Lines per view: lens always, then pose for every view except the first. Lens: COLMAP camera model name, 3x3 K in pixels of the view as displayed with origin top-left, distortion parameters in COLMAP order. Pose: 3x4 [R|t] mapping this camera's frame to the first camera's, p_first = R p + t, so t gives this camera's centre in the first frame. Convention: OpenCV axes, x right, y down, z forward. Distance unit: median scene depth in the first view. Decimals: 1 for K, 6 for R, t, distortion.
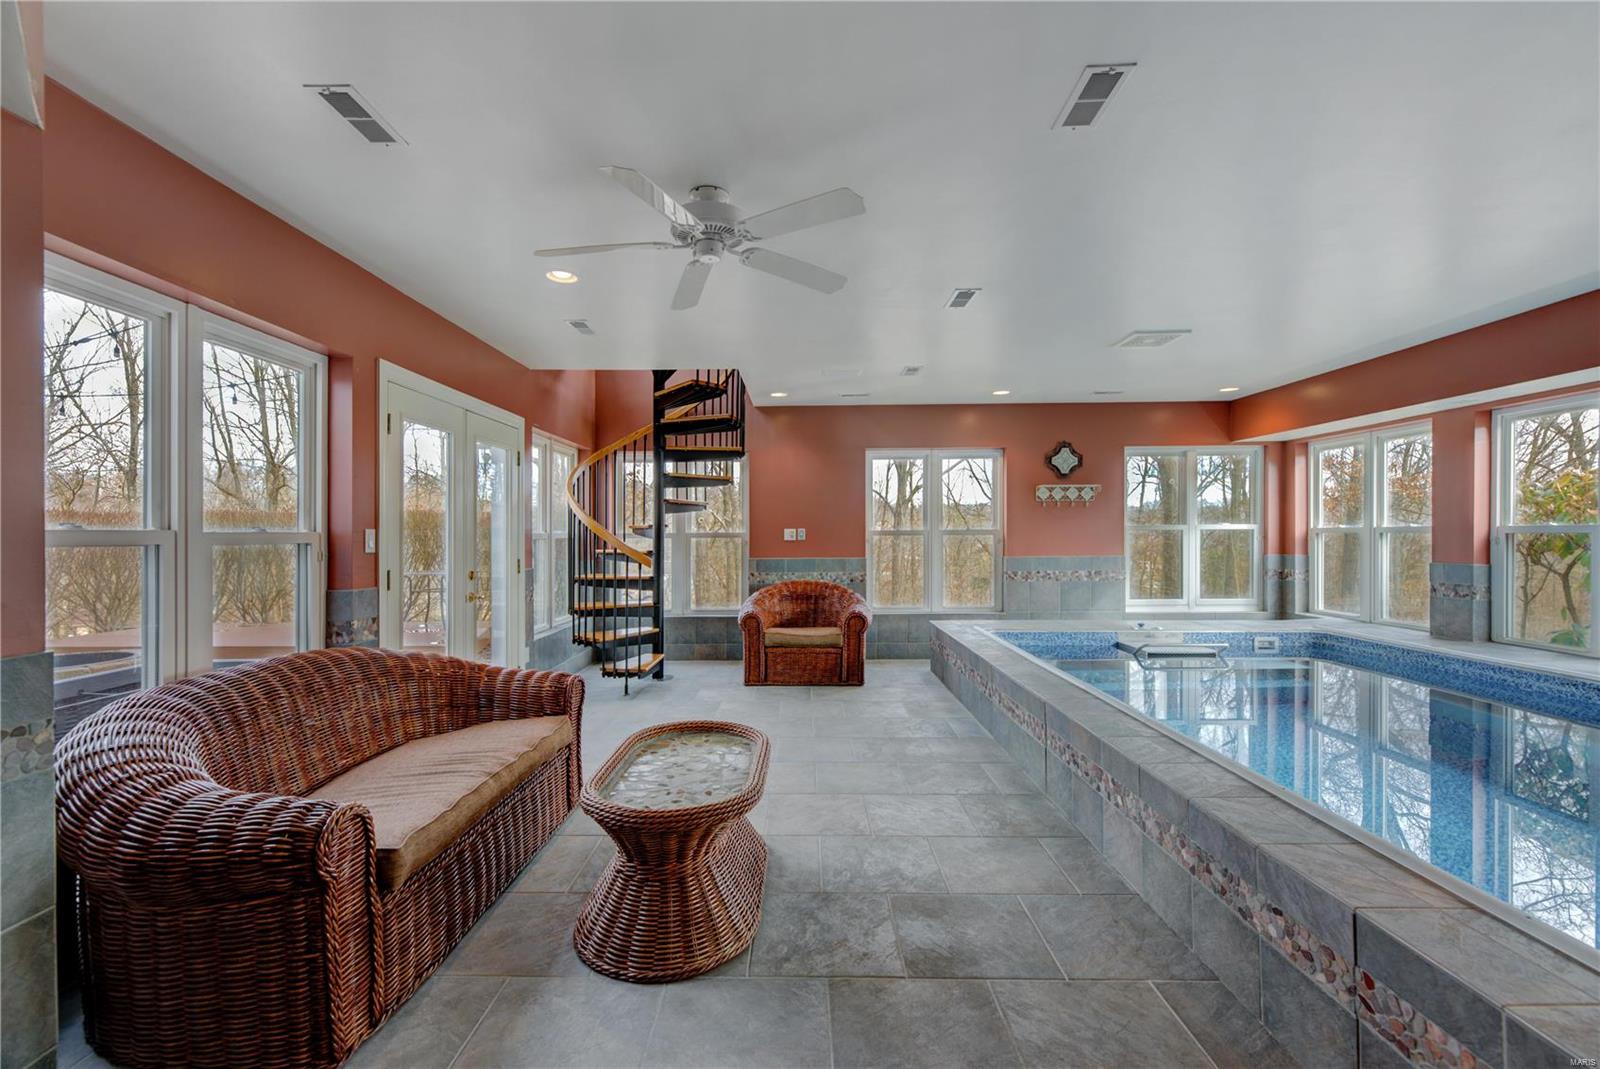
lens RADIAL K [[699.5, 0, 798.7], [0, 699.5, 534.4], [0, 0, 1]] dist [0.000926, 0.000090]
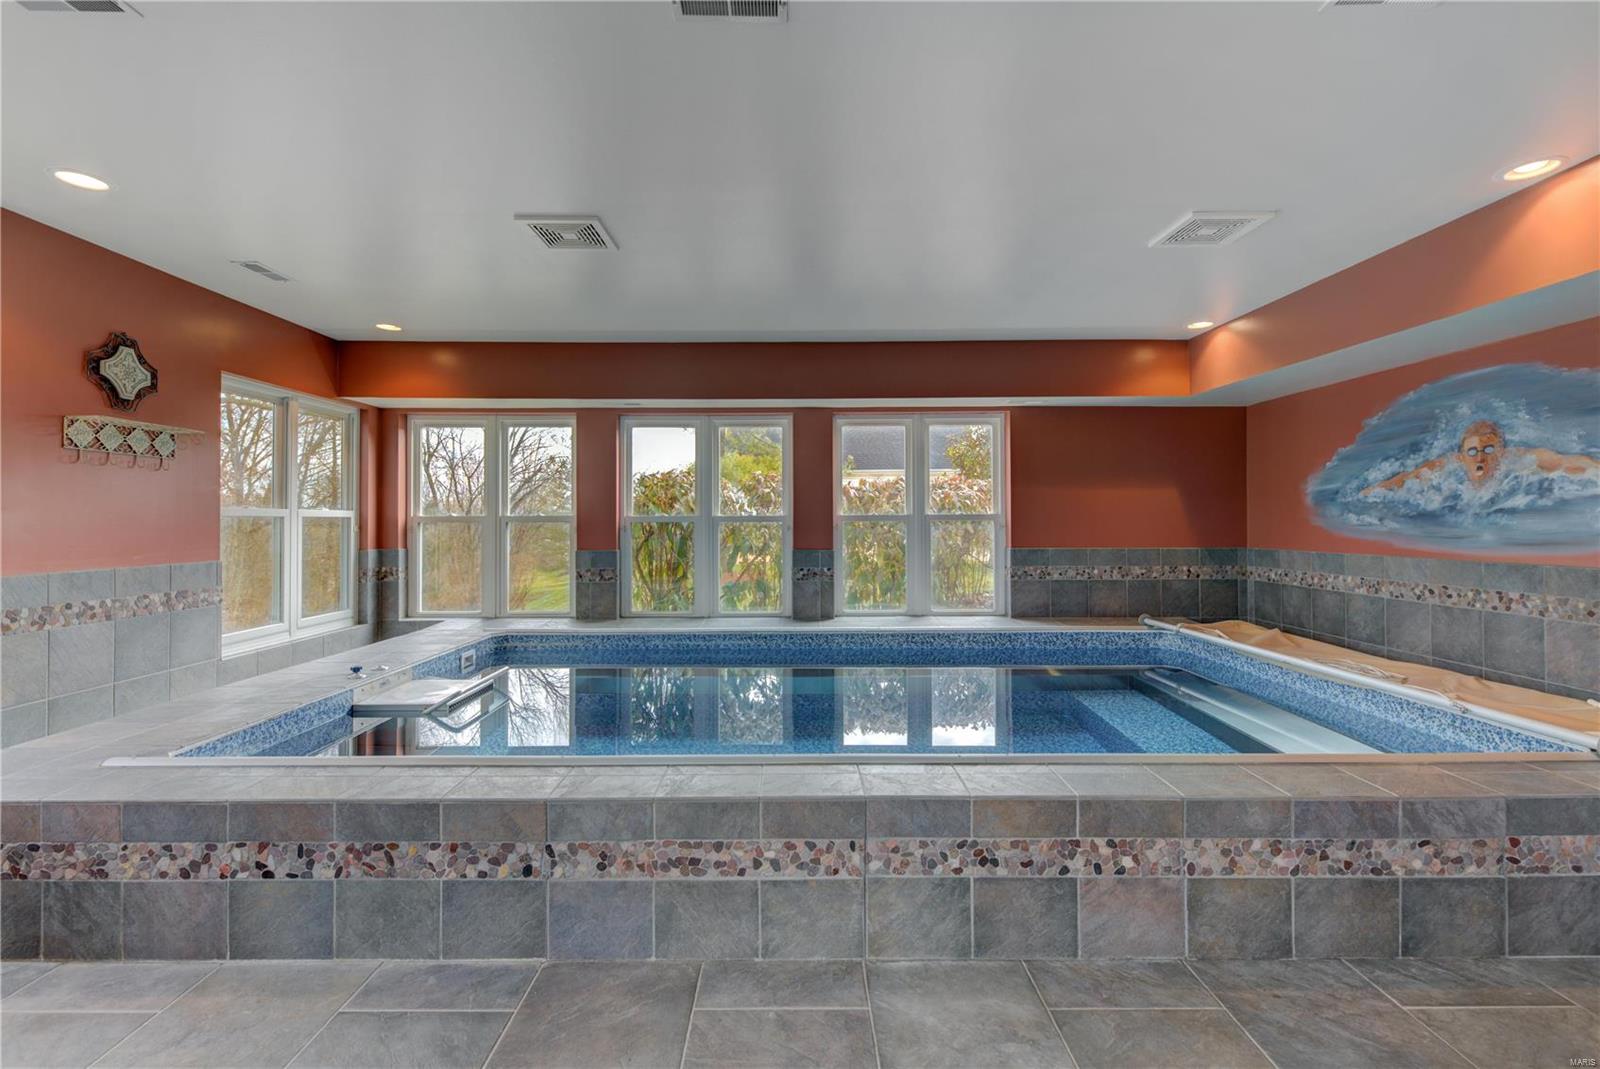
lens RADIAL K [[705.9, 0, 799.0], [0, 705.9, 524.7], [0, 0, 1]] dist [0.001445, -0.000128]
pose [[-0.007538, 0.002585, 0.999968, -0.142500], [0.005329, 0.999983, -0.002545, 0.006102], [-0.999957, 0.005309, -0.007551, 0.630390]]
